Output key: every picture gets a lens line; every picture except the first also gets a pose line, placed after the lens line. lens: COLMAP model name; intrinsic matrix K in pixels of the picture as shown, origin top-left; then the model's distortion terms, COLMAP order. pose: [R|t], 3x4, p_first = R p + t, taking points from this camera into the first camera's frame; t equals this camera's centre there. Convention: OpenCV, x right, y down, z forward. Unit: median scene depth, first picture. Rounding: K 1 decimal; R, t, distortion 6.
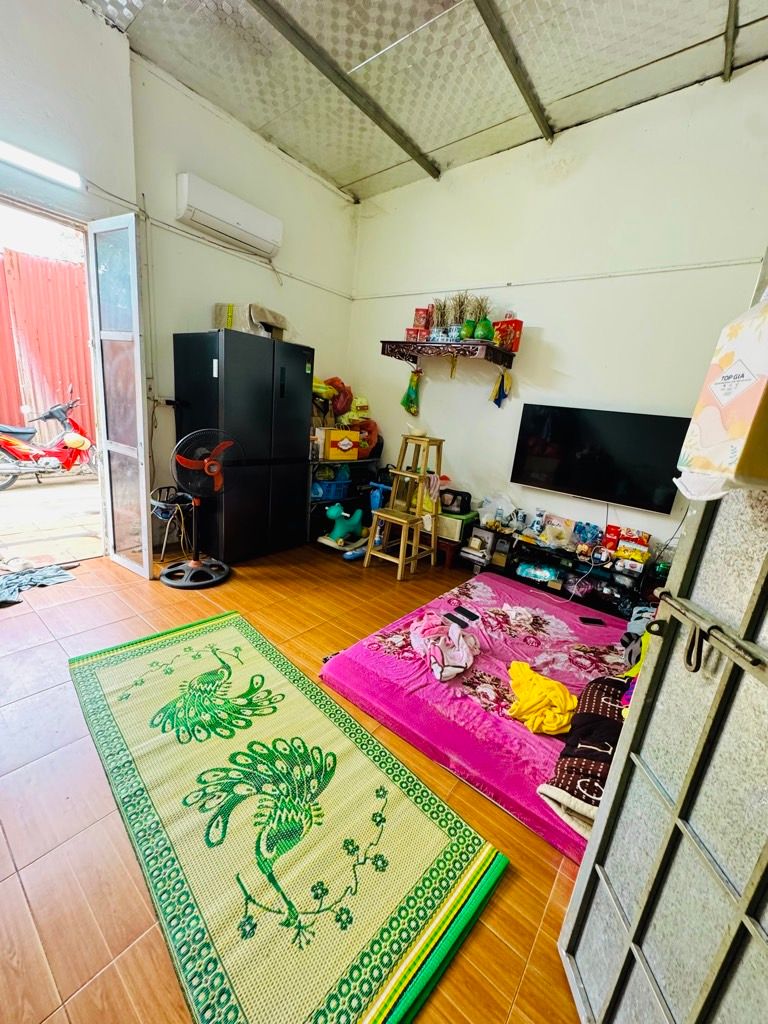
lens RADIAL K [[408.0, 0, 384.0], [0, 408.0, 515.1], [0, 0, 1]] dist [-0.002667, -0.000227]
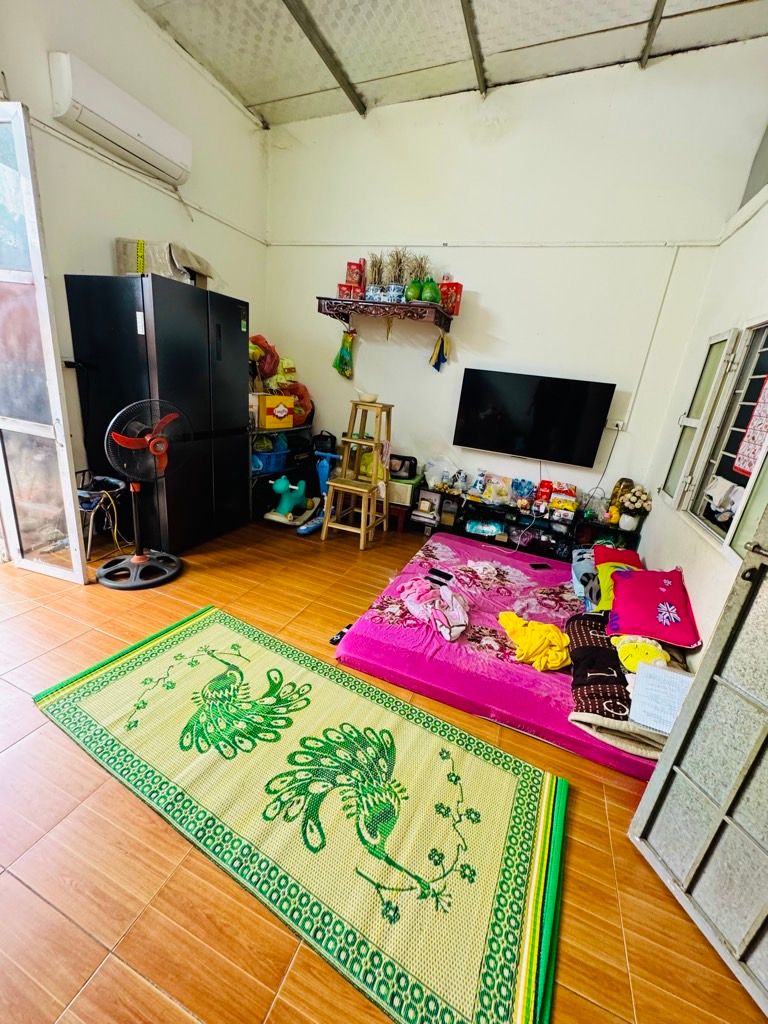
lens RADIAL K [[408.0, 0, 384.2], [0, 408.0, 514.8], [0, 0, 1]] dist [-0.002667, -0.000227]
pose [[0.957753, -0.091481, 0.272653, -0.199154], [0.065147, 0.992427, 0.104137, -0.029139], [-0.280115, -0.081975, 0.956460, 0.042301]]
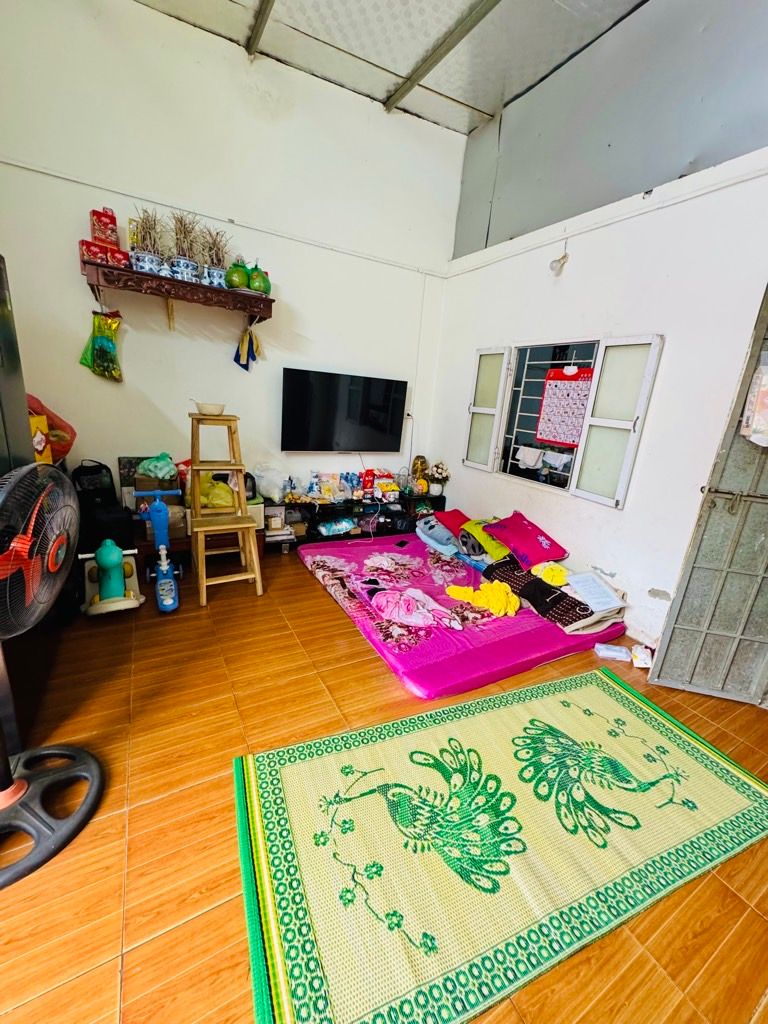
lens RADIAL K [[408.0, 0, 384.4], [0, 408.0, 514.2], [0, 0, 1]] dist [-0.002667, -0.000227]
pose [[0.381686, -0.326436, 0.864729, -0.594945], [0.201337, 0.942456, 0.266909, -0.183972], [-0.902097, 0.072227, 0.425446, 0.473374]]
